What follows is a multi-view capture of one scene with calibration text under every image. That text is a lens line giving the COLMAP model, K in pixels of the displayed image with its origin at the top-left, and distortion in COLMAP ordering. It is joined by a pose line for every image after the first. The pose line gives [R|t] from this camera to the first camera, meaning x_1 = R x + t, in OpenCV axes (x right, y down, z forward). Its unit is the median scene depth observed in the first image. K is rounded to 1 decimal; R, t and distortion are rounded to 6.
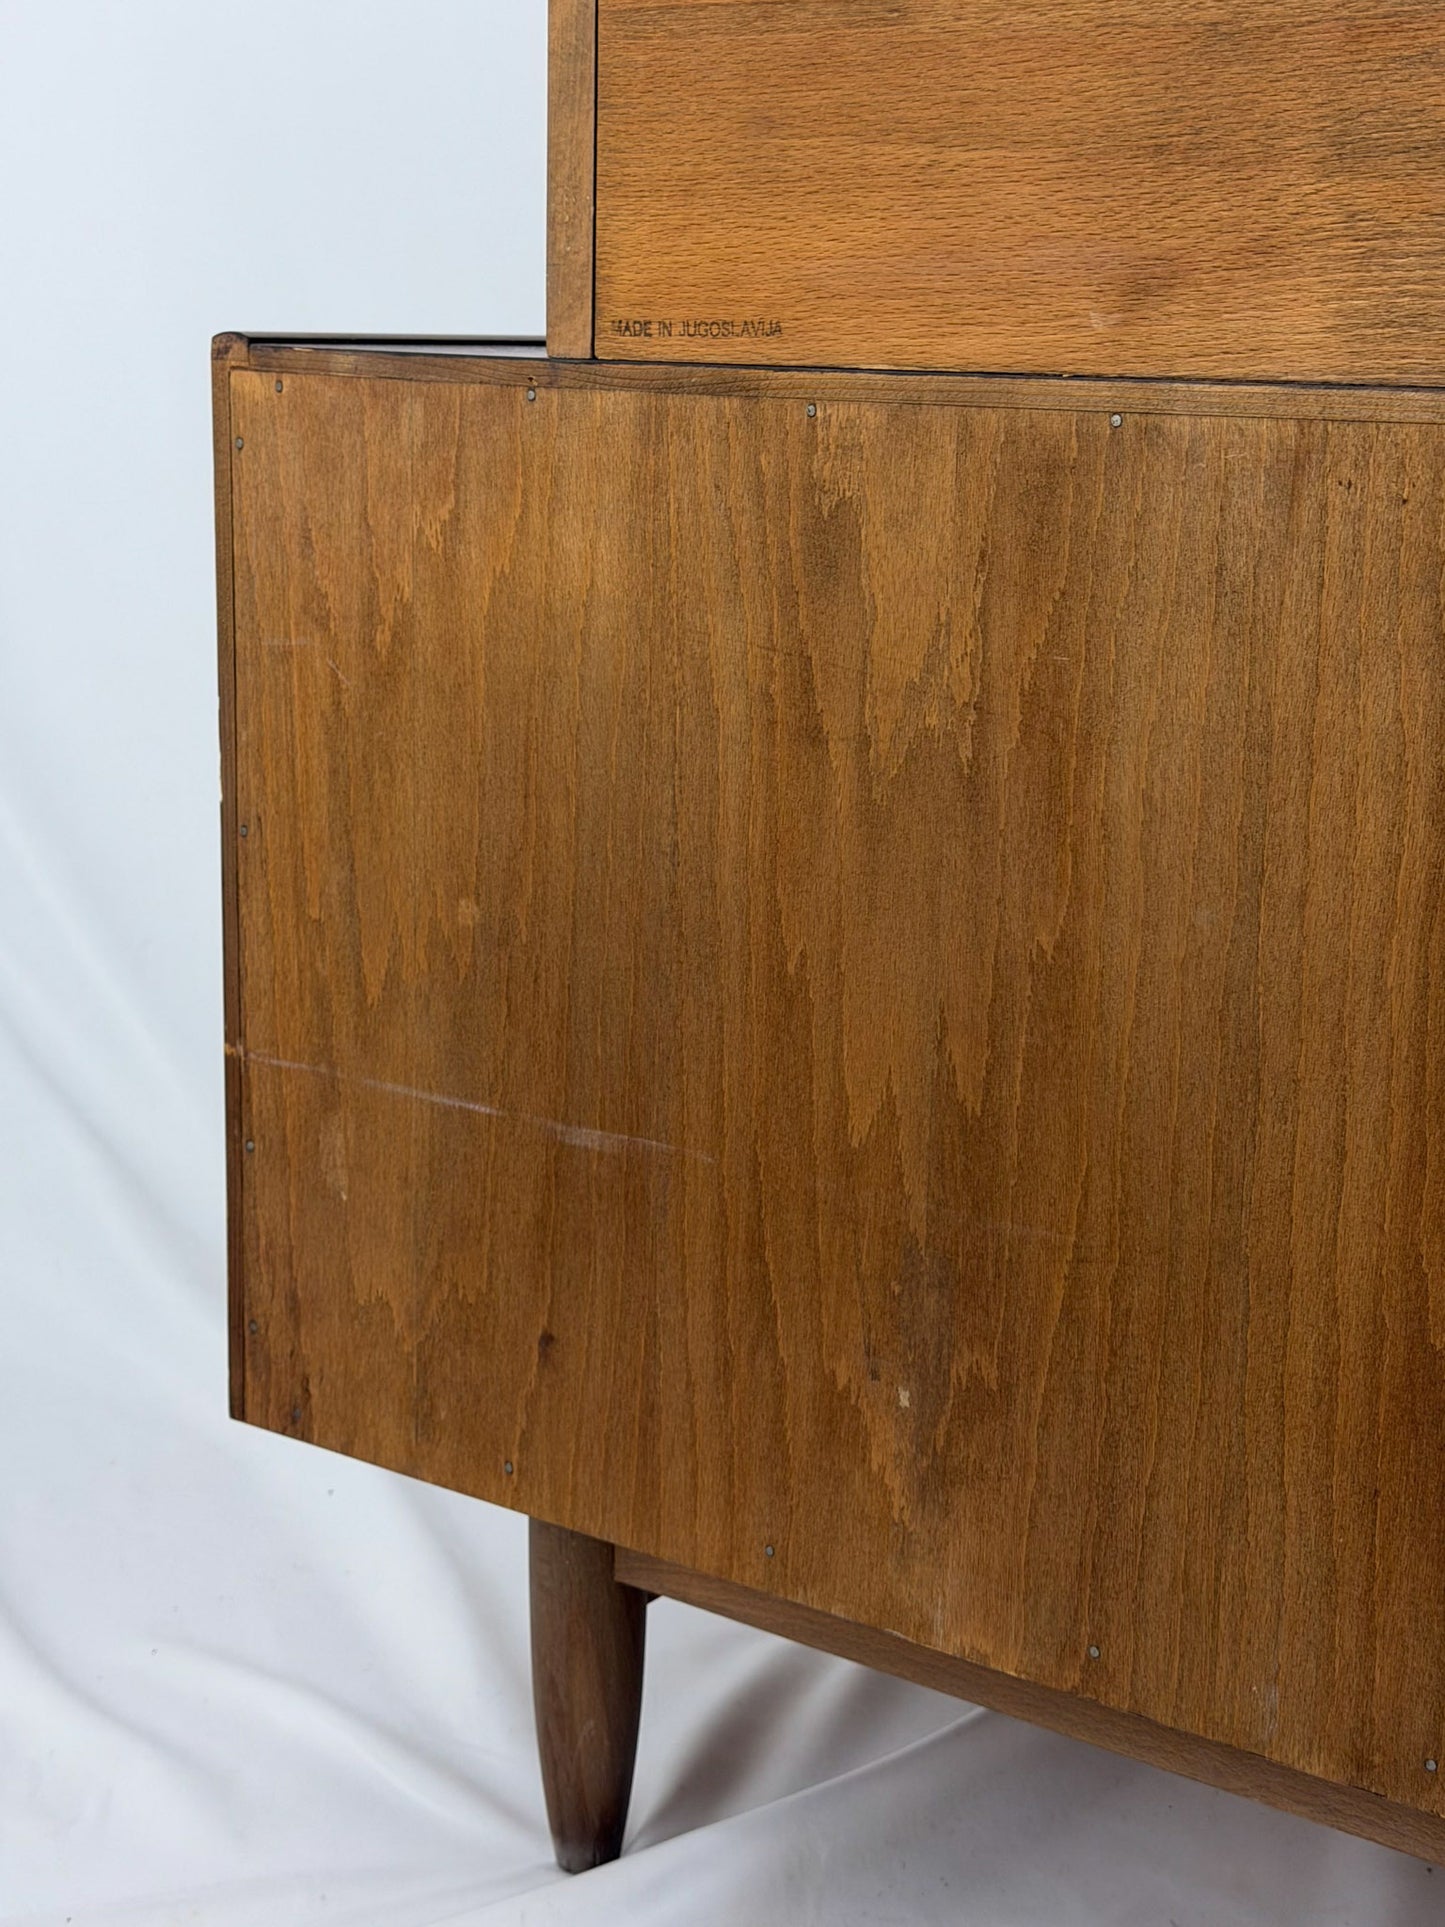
lens RADIAL K [[2722.6, 0, 739.1], [0, 2722.6, 976.2], [0, 0, 1]] dist [0.130422, 0.000000]
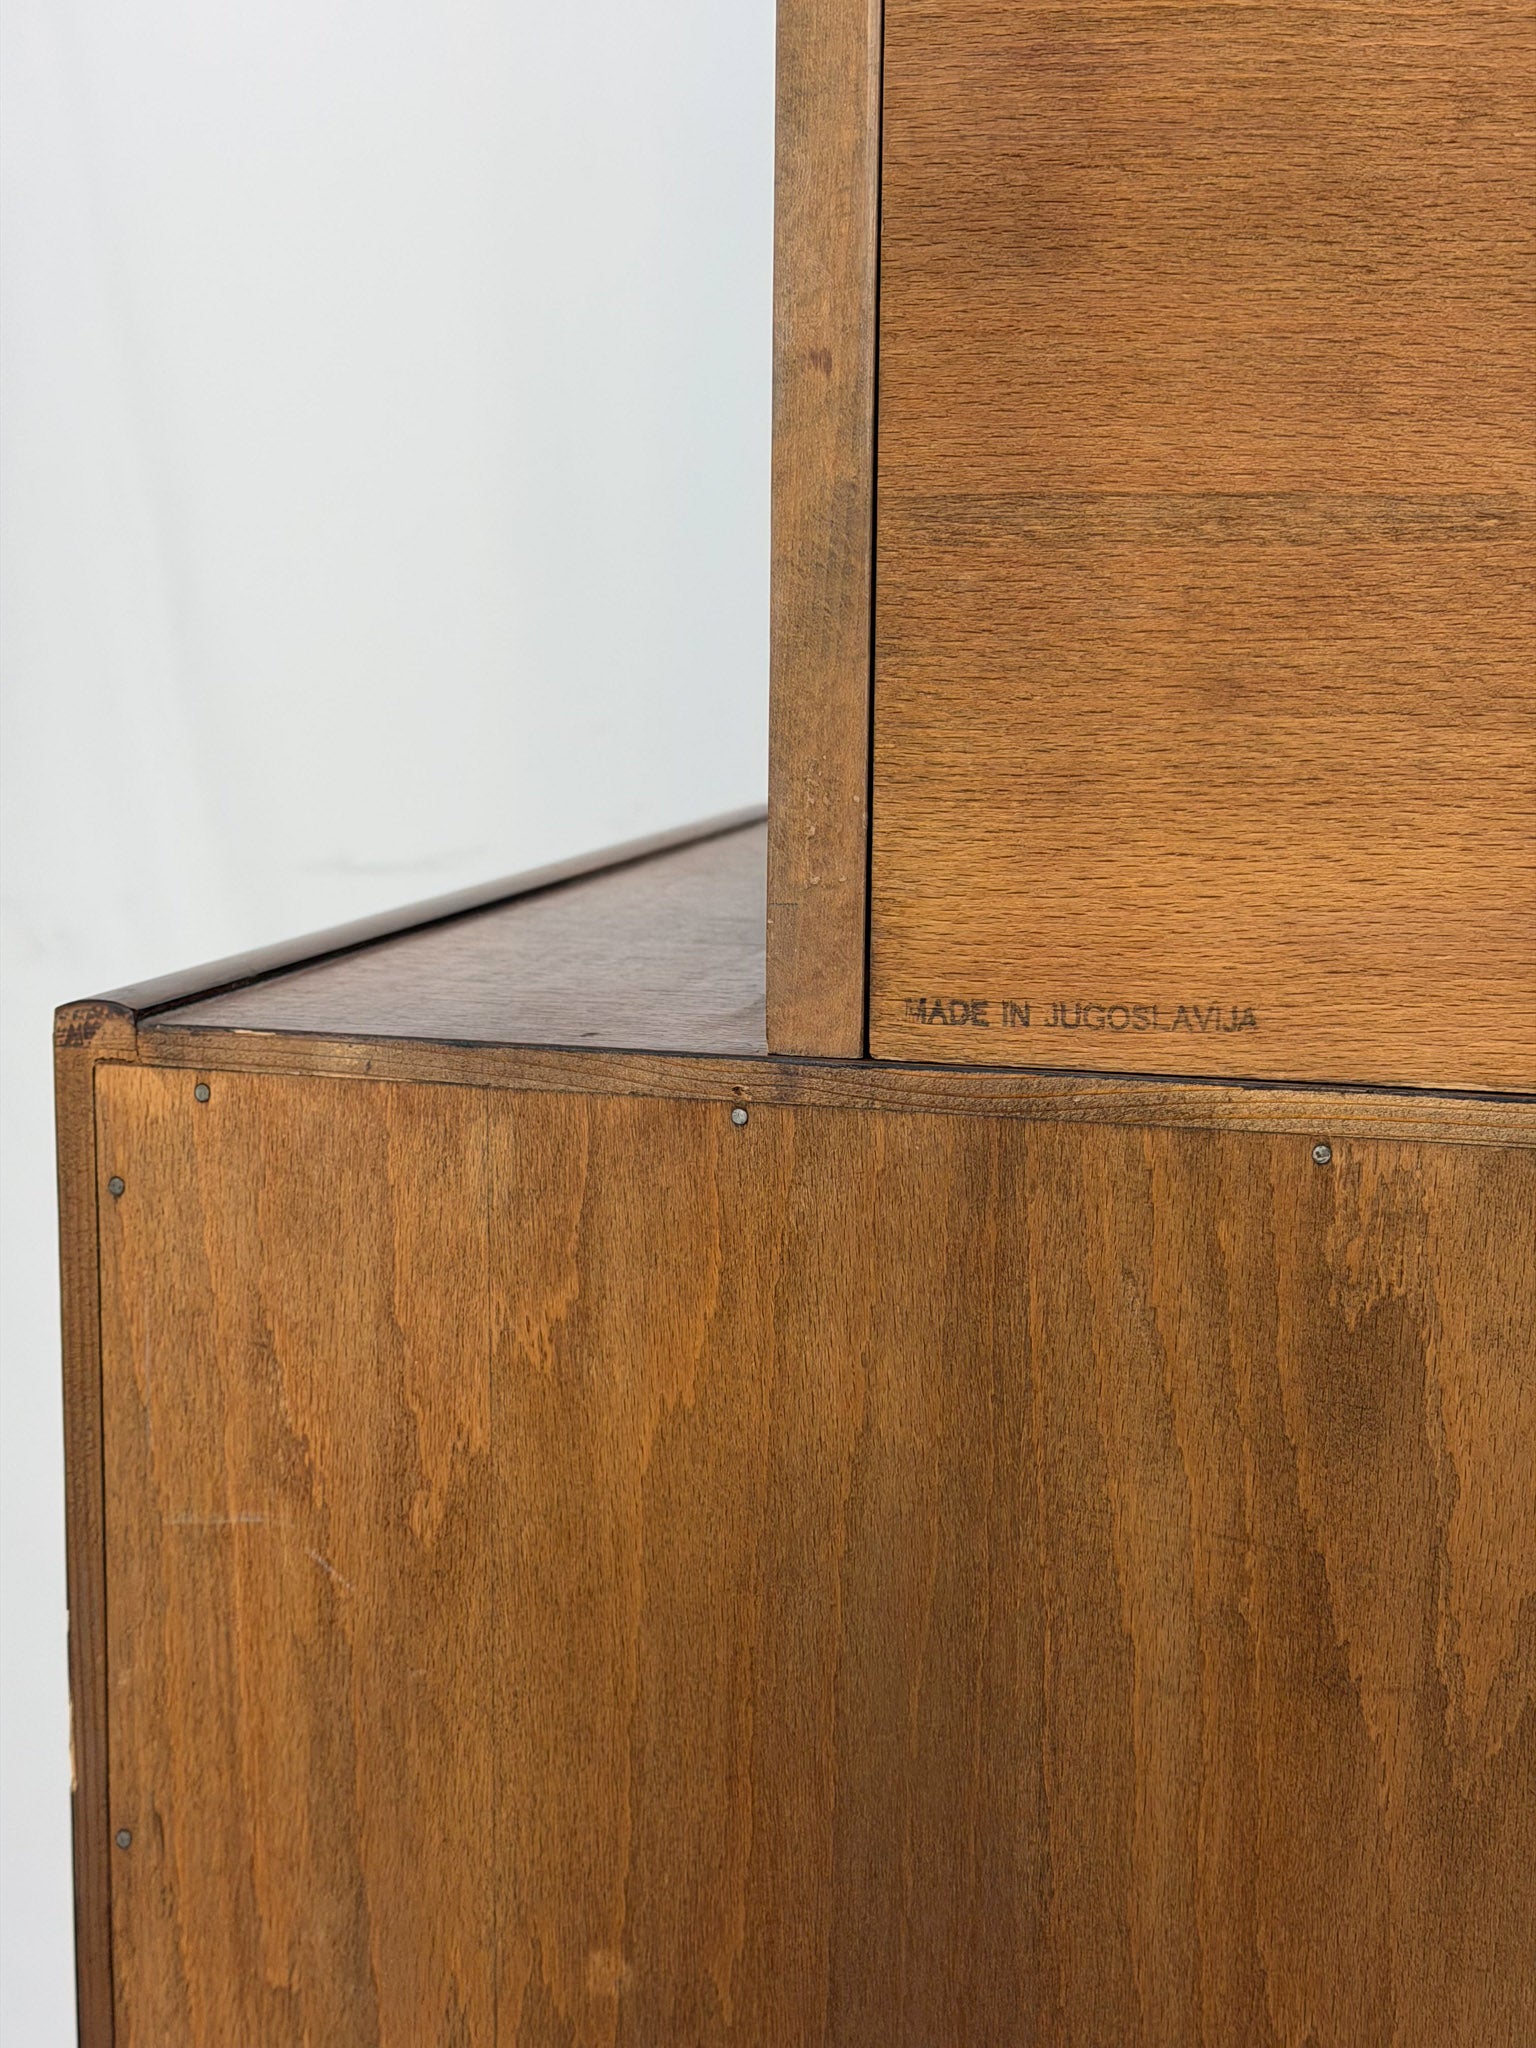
lens RADIAL K [[2893.5, 0, 756.4], [0, 2893.5, 1026.6], [0, 0, 1]] dist [0.130422, 0.000000]
pose [[0.945840, -0.077640, 0.315213, -0.264900], [0.094972, 0.994677, -0.039978, -0.206303], [-0.310431, 0.067749, 0.948179, 0.415235]]
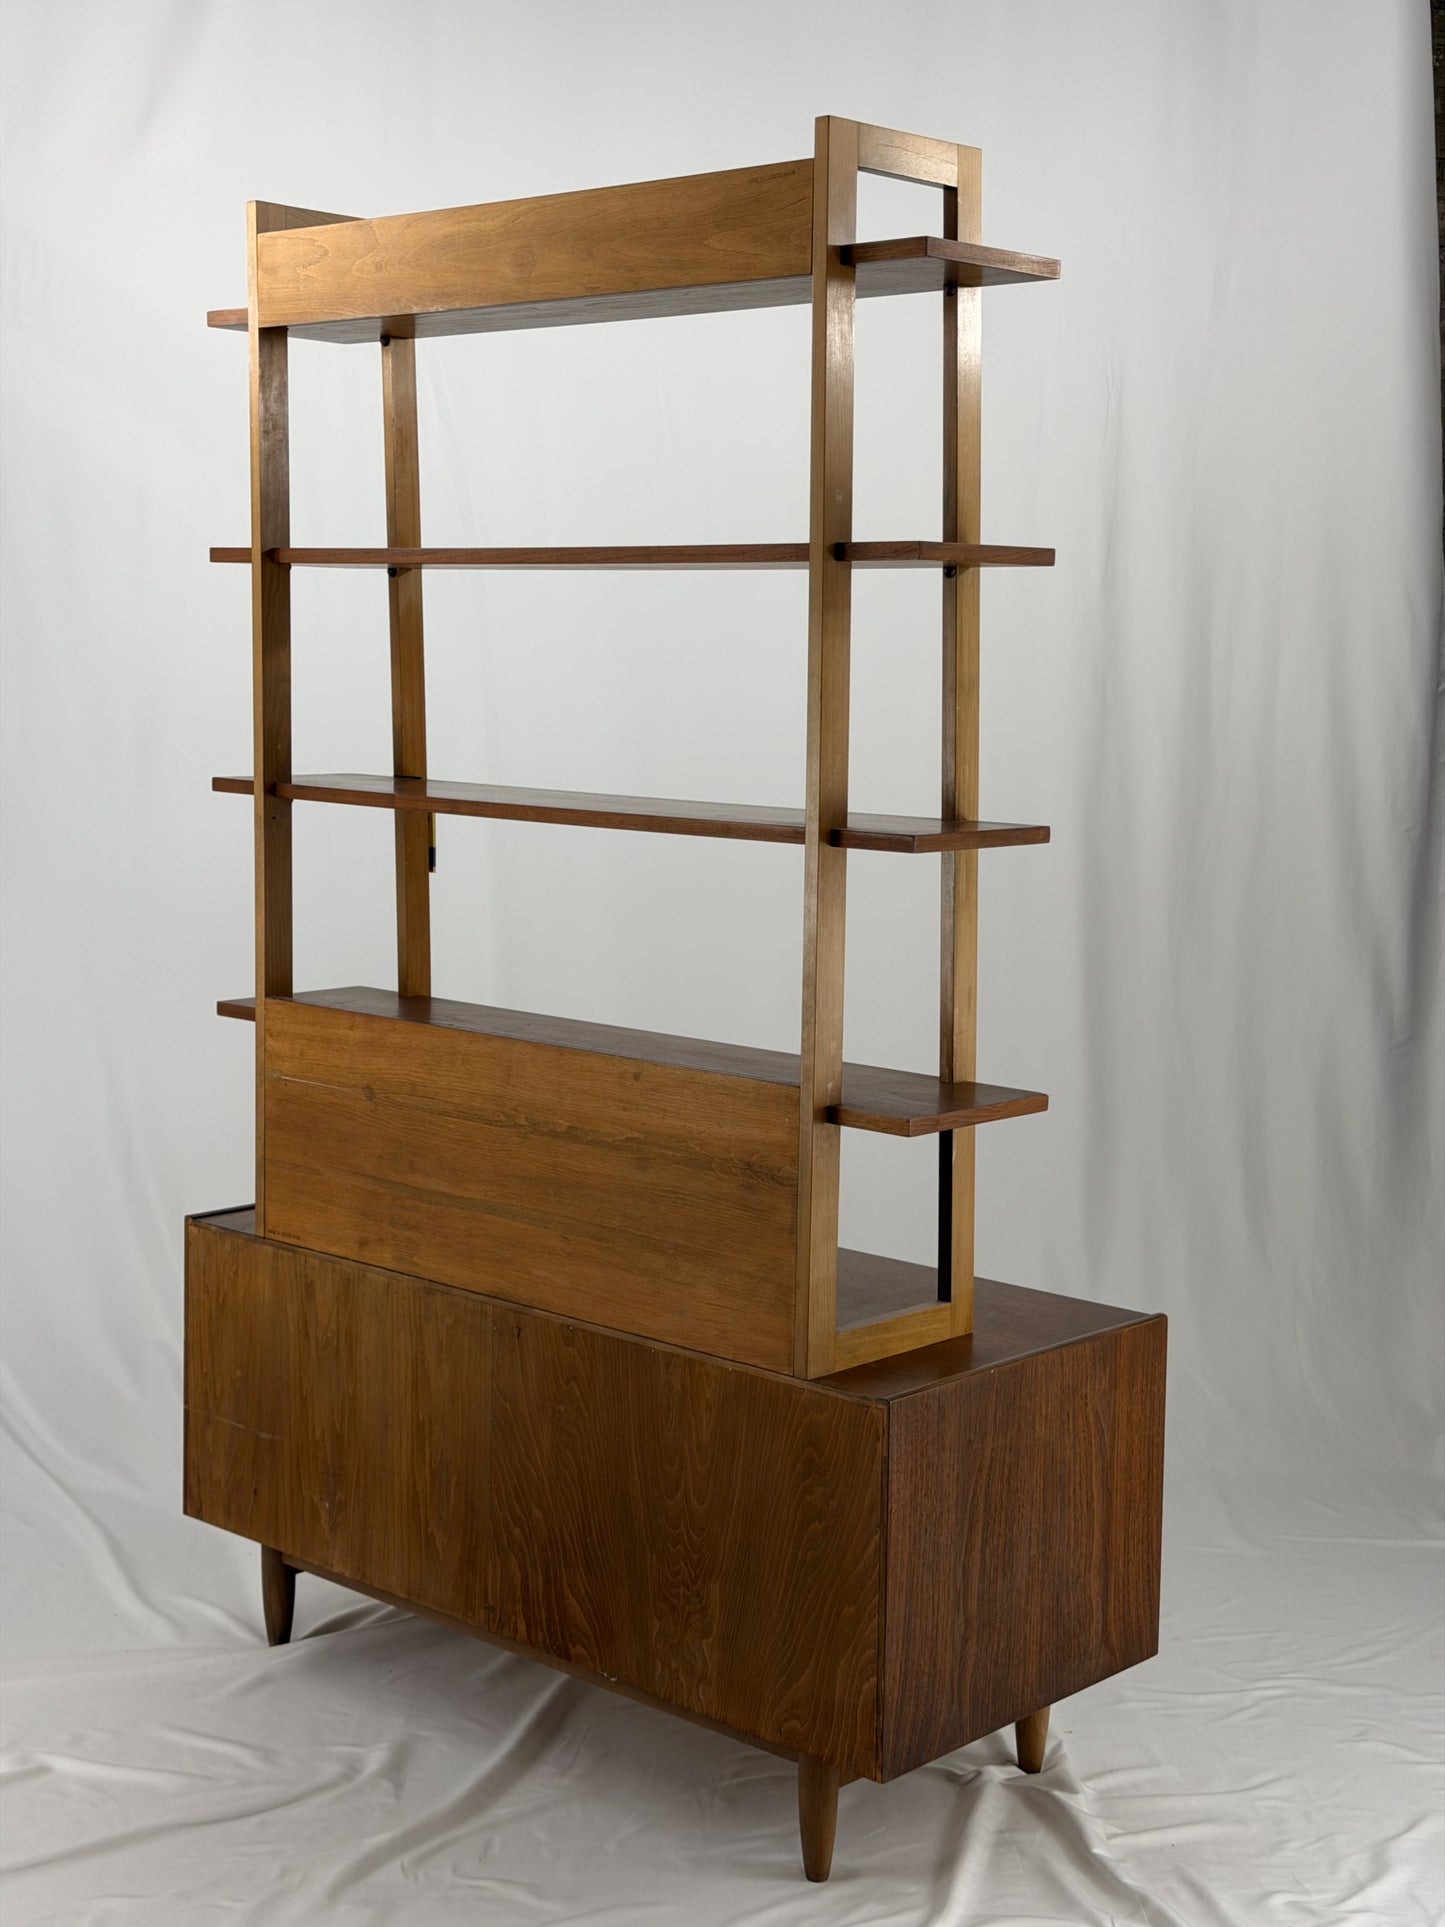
lens RADIAL K [[2722.6, 0, 730.6], [0, 2722.6, 963.2], [0, 0, 1]] dist [0.130422, 0.000000]
pose [[0.988881, 0.009369, -0.148412, 1.192455], [-0.025135, 0.994185, -0.104715, -0.218673], [0.146567, 0.107281, 0.983366, -2.832812]]
